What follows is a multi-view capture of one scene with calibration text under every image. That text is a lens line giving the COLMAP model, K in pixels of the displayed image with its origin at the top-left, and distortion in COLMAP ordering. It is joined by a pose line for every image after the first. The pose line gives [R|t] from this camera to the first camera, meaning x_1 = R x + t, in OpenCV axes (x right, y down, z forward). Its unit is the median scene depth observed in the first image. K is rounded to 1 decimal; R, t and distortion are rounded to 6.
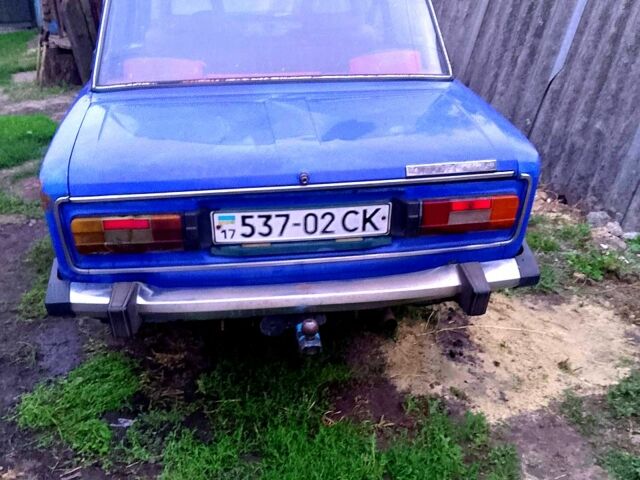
lens RADIAL K [[686.2, 0, 320.0], [0, 686.2, 240.0], [0, 0, 1]] dist [0.142163, -0.348667]
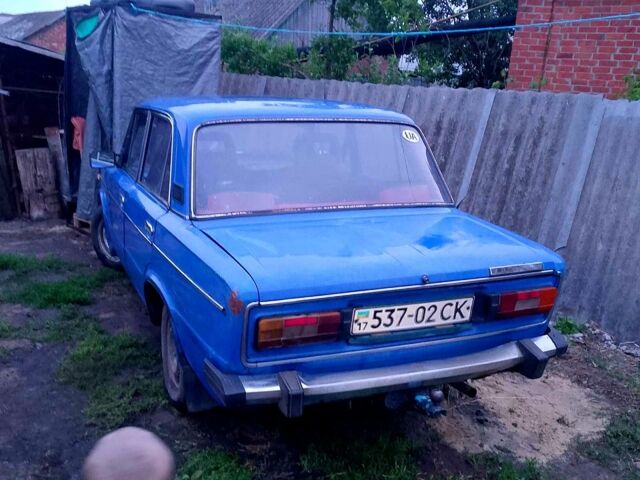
lens RADIAL K [[686.2, 0, 320.0], [0, 686.2, 240.0], [0, 0, 1]] dist [0.142163, -0.348667]
pose [[0.961638, -0.026342, 0.273054, -0.545074], [0.073250, 0.983895, -0.163051, 0.035639], [-0.264361, 0.176797, 0.948080, -0.211934]]
